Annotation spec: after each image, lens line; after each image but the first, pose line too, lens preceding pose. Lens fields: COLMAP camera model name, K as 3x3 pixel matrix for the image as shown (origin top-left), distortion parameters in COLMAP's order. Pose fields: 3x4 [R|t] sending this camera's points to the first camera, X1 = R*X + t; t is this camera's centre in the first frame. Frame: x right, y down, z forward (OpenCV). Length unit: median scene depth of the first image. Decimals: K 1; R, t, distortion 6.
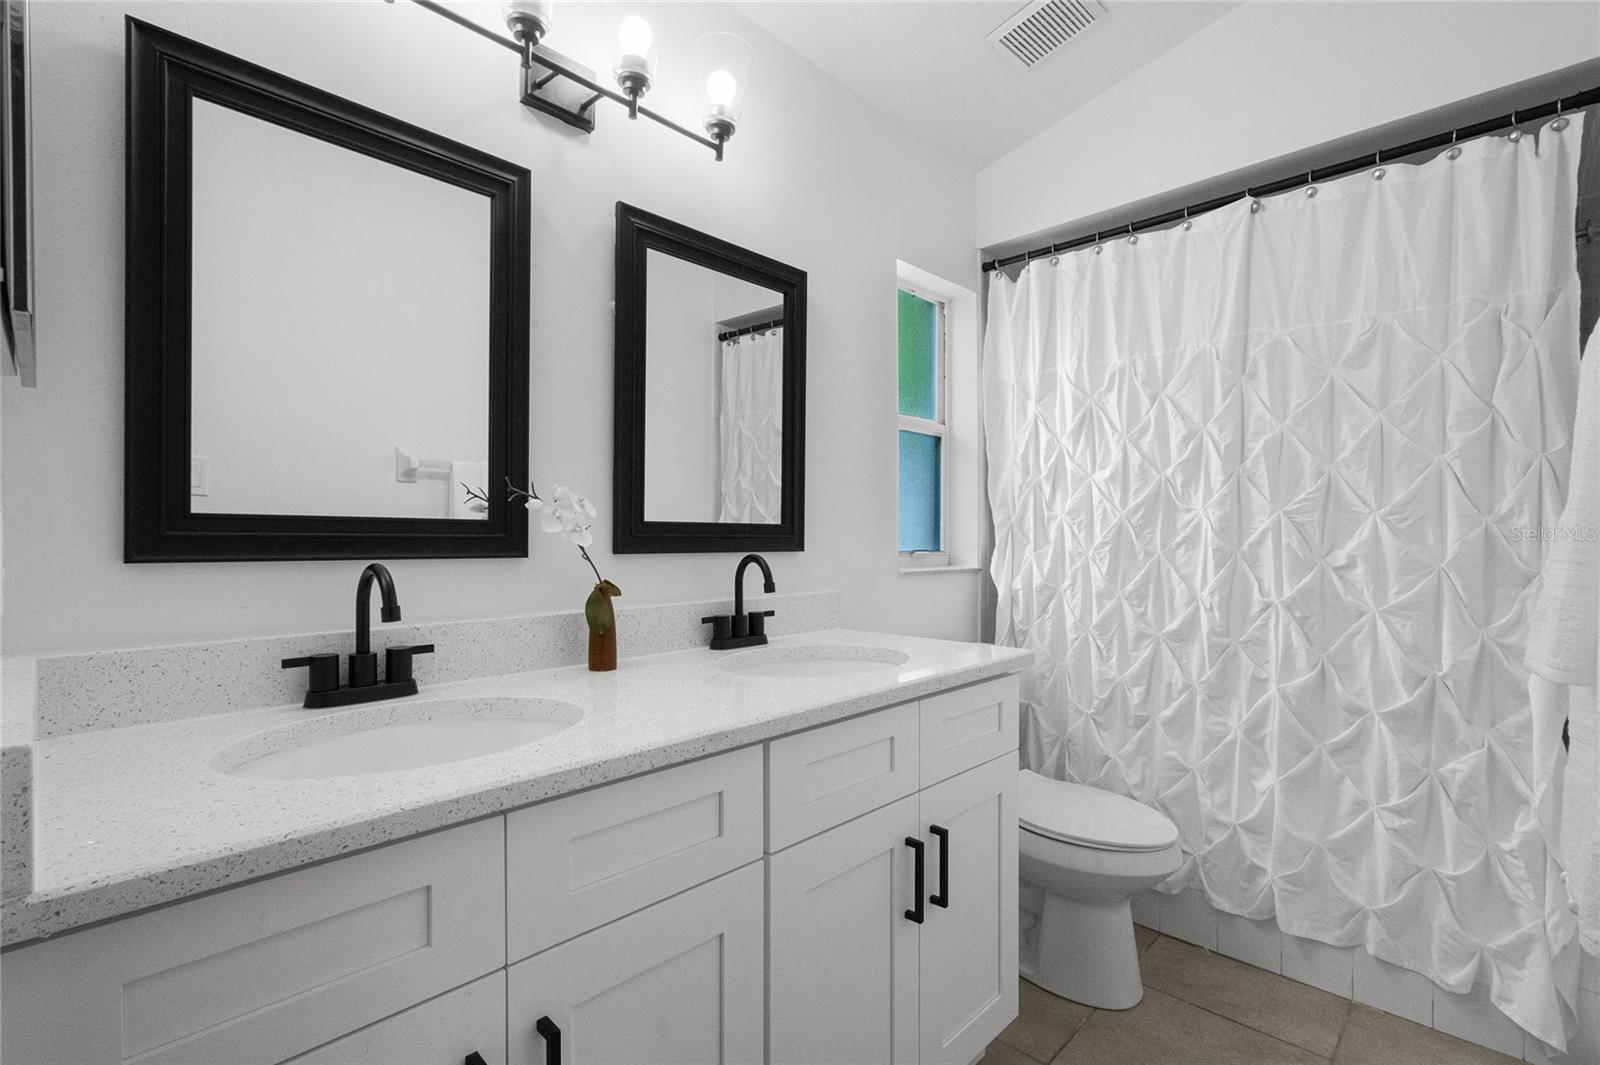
lens RADIAL K [[720.7, 0, 683.6], [0, 720.7, 565.8], [0, 0, 1]] dist [-0.001432, -0.000208]
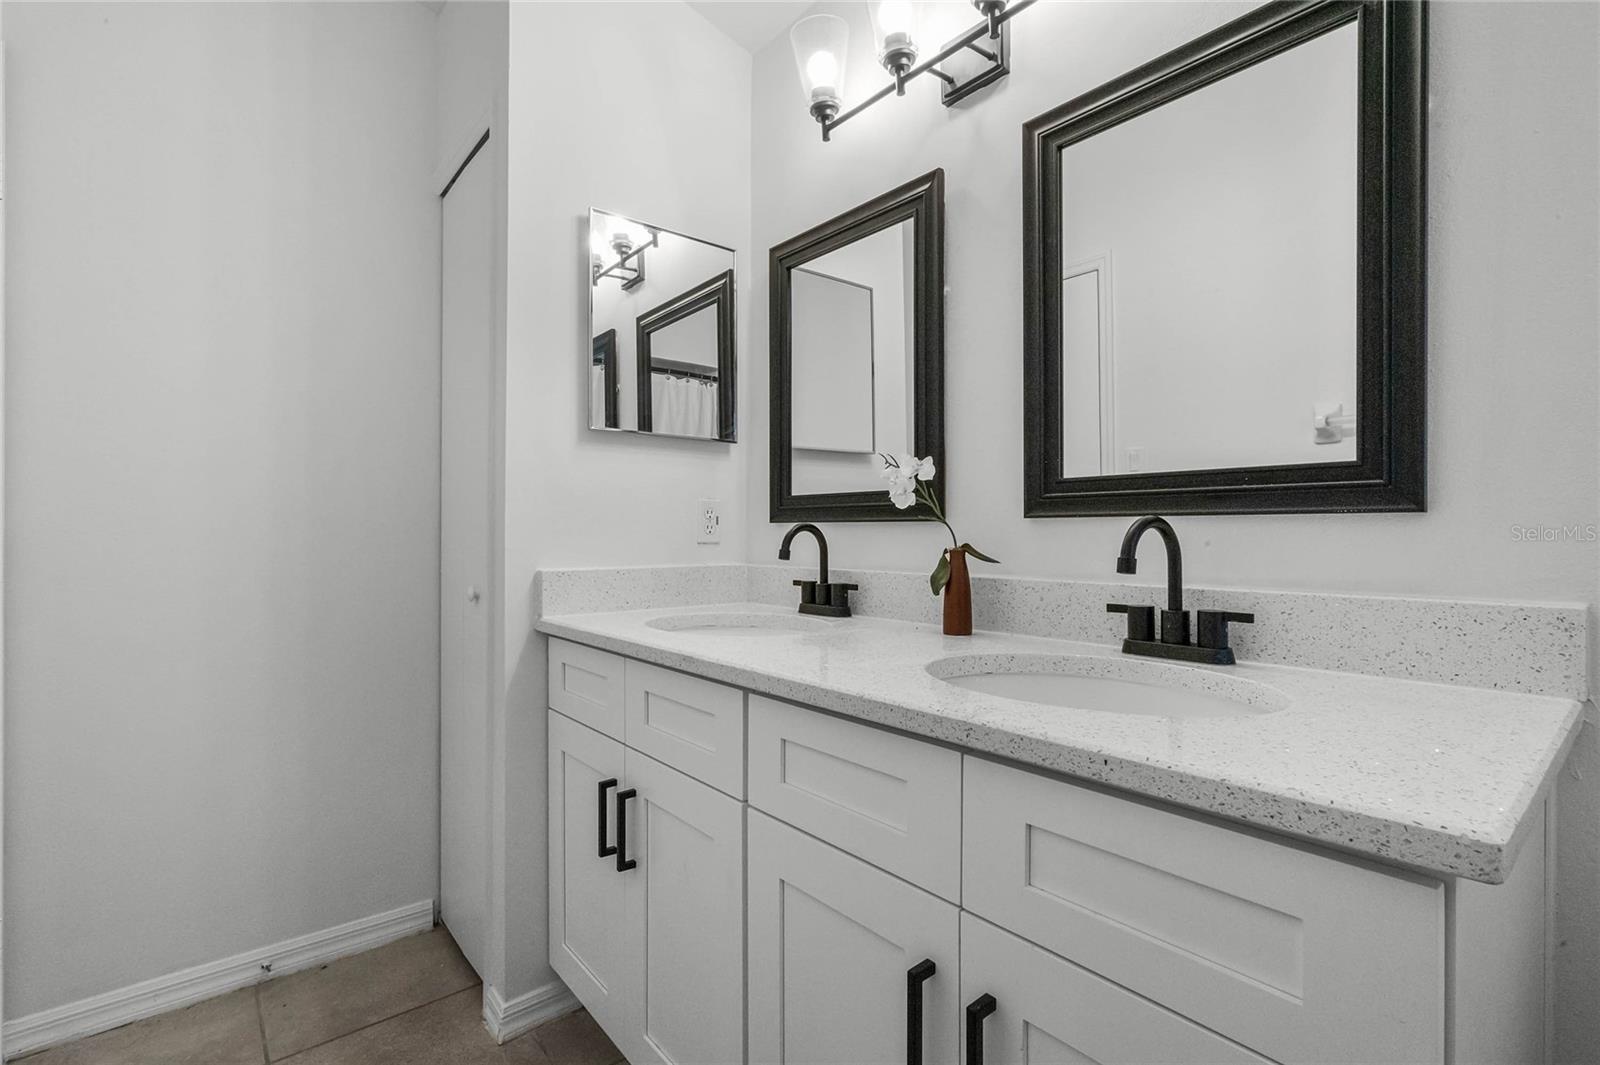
lens RADIAL K [[748.2, 0, 796.8], [0, 748.2, 521.8], [0, 0, 1]] dist [-0.000890, 0.000101]
pose [[-0.036972, 0.018885, -0.999138, 0.786780], [0.002712, 0.999820, 0.018798, -0.027139], [0.999313, -0.002015, -0.037017, 0.689881]]
